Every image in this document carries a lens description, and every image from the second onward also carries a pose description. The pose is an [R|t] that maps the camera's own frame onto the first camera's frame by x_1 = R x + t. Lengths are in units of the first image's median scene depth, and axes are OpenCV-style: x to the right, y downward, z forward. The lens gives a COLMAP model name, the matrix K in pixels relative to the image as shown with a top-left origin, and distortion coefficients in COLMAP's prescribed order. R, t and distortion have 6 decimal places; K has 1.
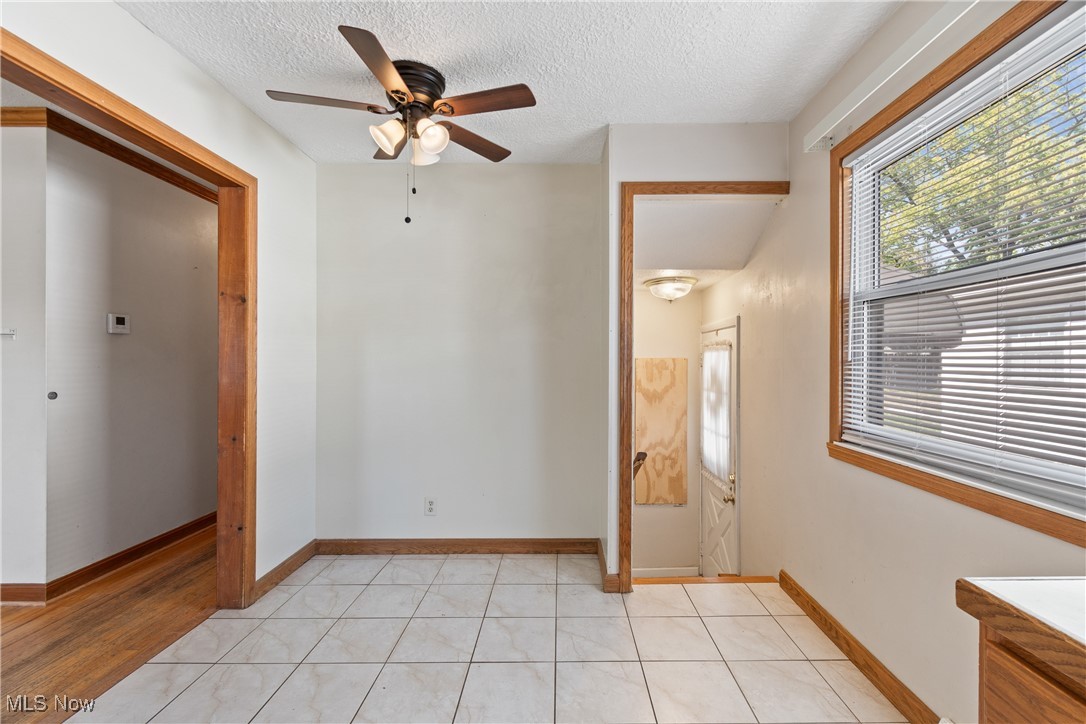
lens RADIAL K [[479.2, 0, 560.0], [0, 479.2, 361.7], [0, 0, 1]] dist [0.000234, -0.000046]
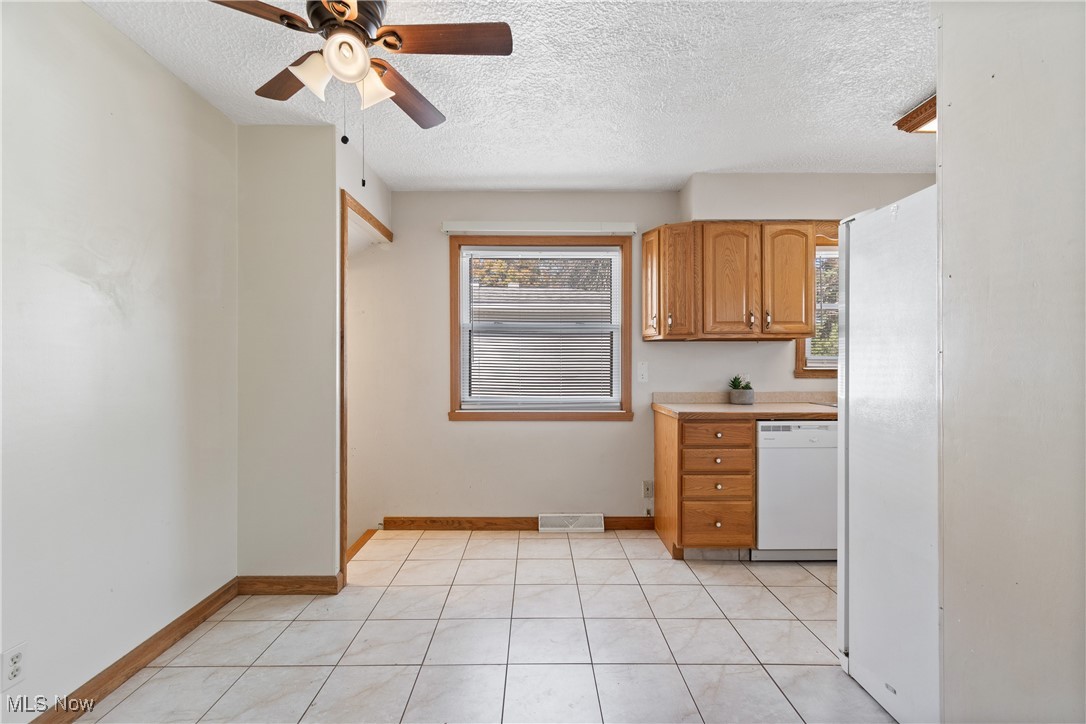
lens RADIAL K [[478.6, 0, 541.2], [0, 478.6, 363.6], [0, 0, 1]] dist [0.001736, -0.000383]
pose [[-0.011332, 0.003128, 0.999931, -0.950851], [-0.001499, 0.999994, -0.003146, 0.004714], [-0.999935, -0.001535, -0.011327, 0.614154]]
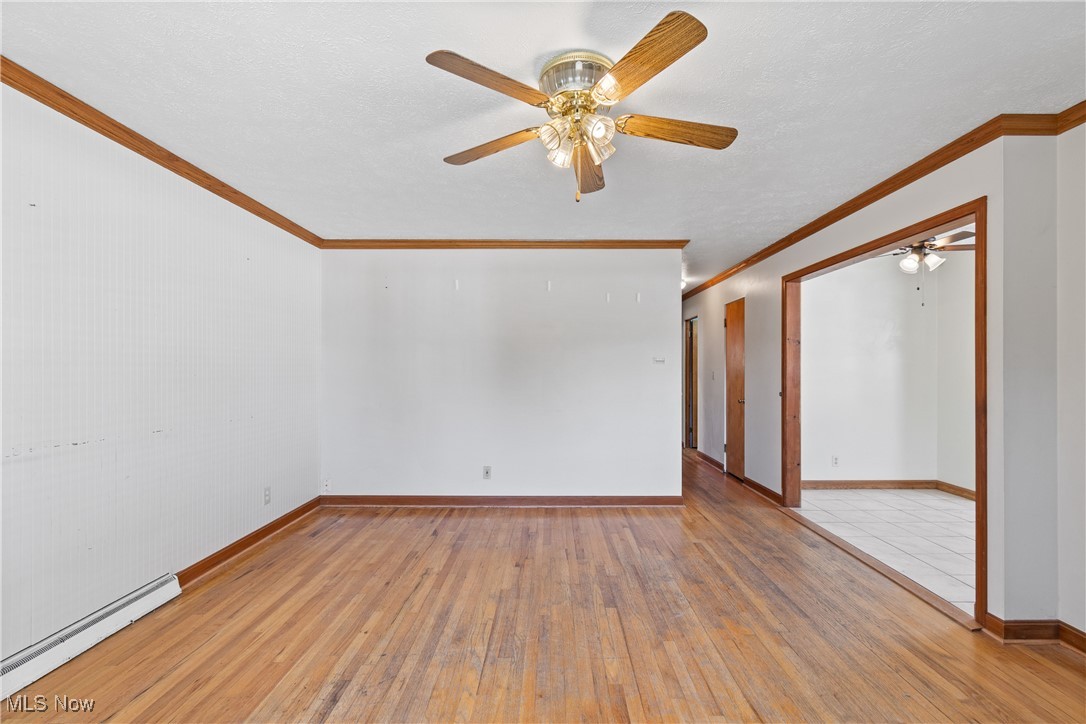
lens RADIAL K [[482.1, 0, 555.2], [0, 482.1, 367.7], [0, 0, 1]] dist [0.002915, 0.000178]
pose [[0.999981, 0.001154, 0.006100, -1.601677], [-0.001129, 0.999990, -0.004218, -0.021142], [-0.006104, 0.004211, 0.999973, -0.869984]]
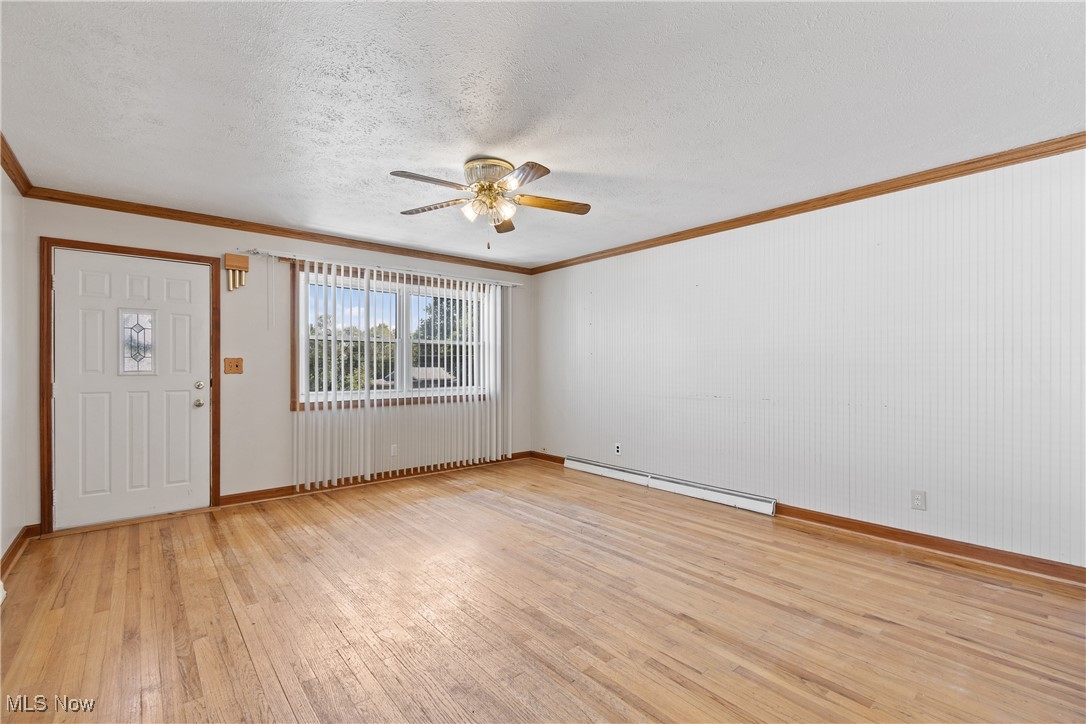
lens RADIAL K [[478.6, 0, 541.2], [0, 478.6, 363.6], [0, 0, 1]] dist [0.001736, -0.000383]
pose [[-0.764382, -0.001604, -0.644761, -0.842780], [0.000917, 0.999993, -0.003576, 0.002345], [0.644763, -0.003325, -0.764376, 1.010085]]
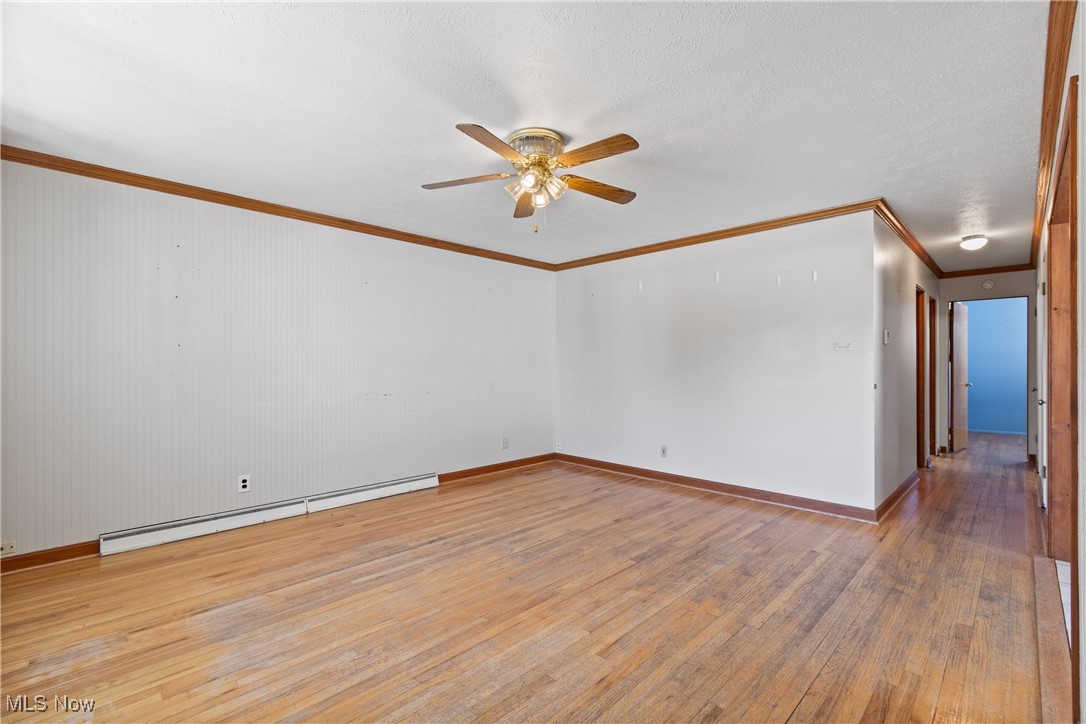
lens RADIAL K [[478.6, 0, 541.2], [0, 478.6, 363.6], [0, 0, 1]] dist [0.001736, -0.000383]
pose [[0.706405, -0.002063, -0.707804, -0.758351], [-0.000204, 0.999995, -0.003119, 0.004609], [0.707807, 0.002348, 0.706402, -0.833327]]
